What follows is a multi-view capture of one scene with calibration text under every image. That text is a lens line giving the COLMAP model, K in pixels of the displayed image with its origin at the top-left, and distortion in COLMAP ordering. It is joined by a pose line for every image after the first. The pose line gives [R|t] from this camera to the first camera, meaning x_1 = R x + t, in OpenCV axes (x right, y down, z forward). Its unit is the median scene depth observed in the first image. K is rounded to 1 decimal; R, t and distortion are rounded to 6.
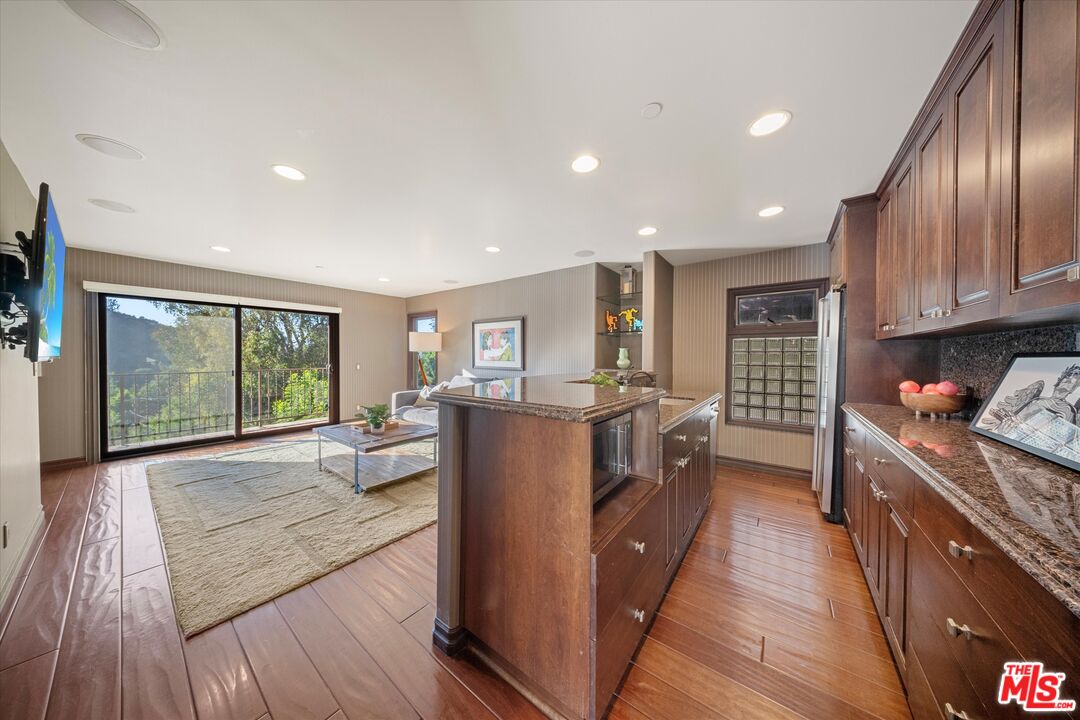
lens RADIAL K [[316.0, 0, 535.0], [0, 316.0, 361.3], [0, 0, 1]] dist [0.024016, -0.000257]
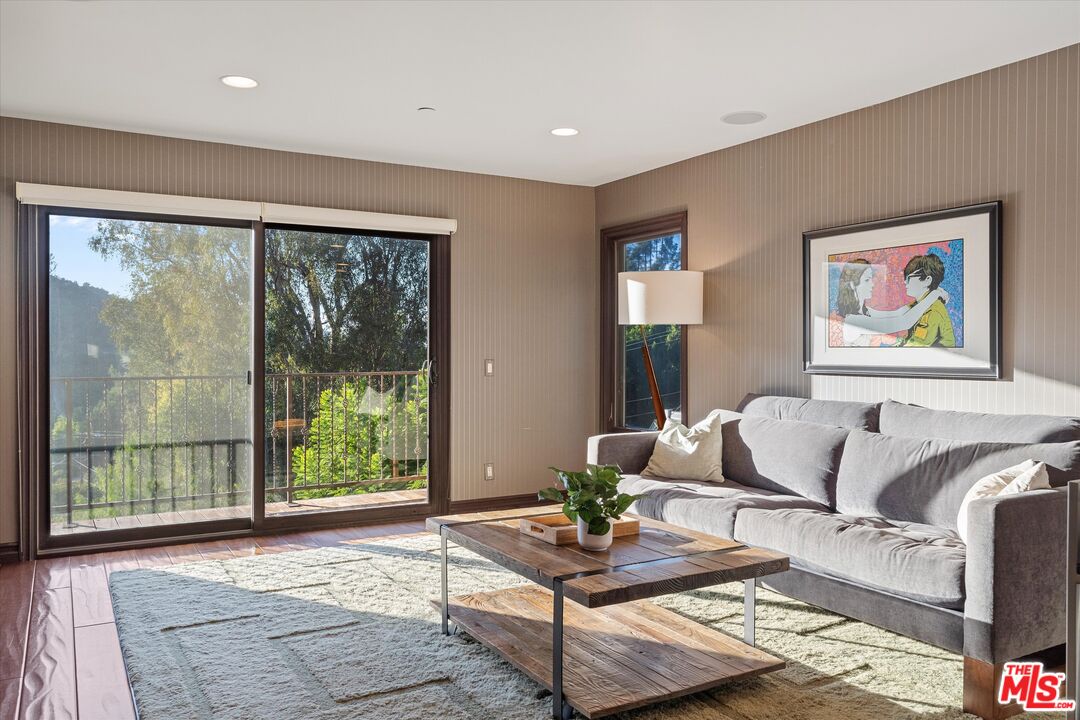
lens RADIAL K [[808.3, 0, 543.5], [0, 808.3, 361.7], [0, 0, 1]] dist [0.074379, 0.020859]
pose [[0.931649, 0.000541, -0.363359, -0.153508], [-0.002831, 0.999979, -0.005770, 0.019389], [0.363348, 0.006404, 0.931631, 0.102958]]
